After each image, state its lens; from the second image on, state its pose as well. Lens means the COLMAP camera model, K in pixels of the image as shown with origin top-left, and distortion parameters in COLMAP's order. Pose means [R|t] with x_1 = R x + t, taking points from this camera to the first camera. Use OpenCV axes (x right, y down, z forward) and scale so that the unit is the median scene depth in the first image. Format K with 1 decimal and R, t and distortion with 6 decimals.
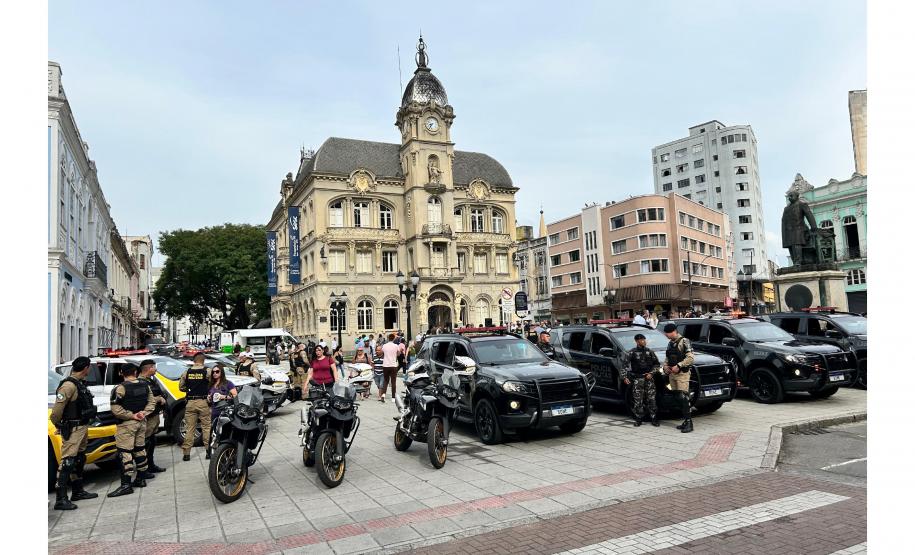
lens RADIAL K [[619.6, 0, 448.6], [0, 619.6, 281.6], [0, 0, 1]] dist [0.054190, -0.073668]
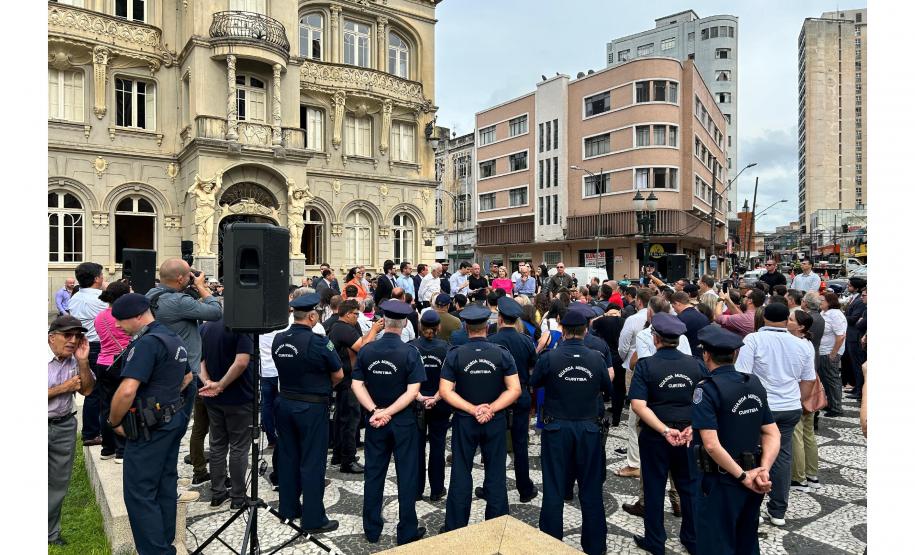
lens RADIAL K [[619.6, 0, 448.6], [0, 619.6, 281.6], [0, 0, 1]] dist [0.054190, -0.073668]
pose [[0.986031, 0.041241, 0.161378, 0.039626], [-0.057114, 0.993838, 0.094990, 0.027441], [-0.156466, -0.102880, 0.982311, 0.425085]]
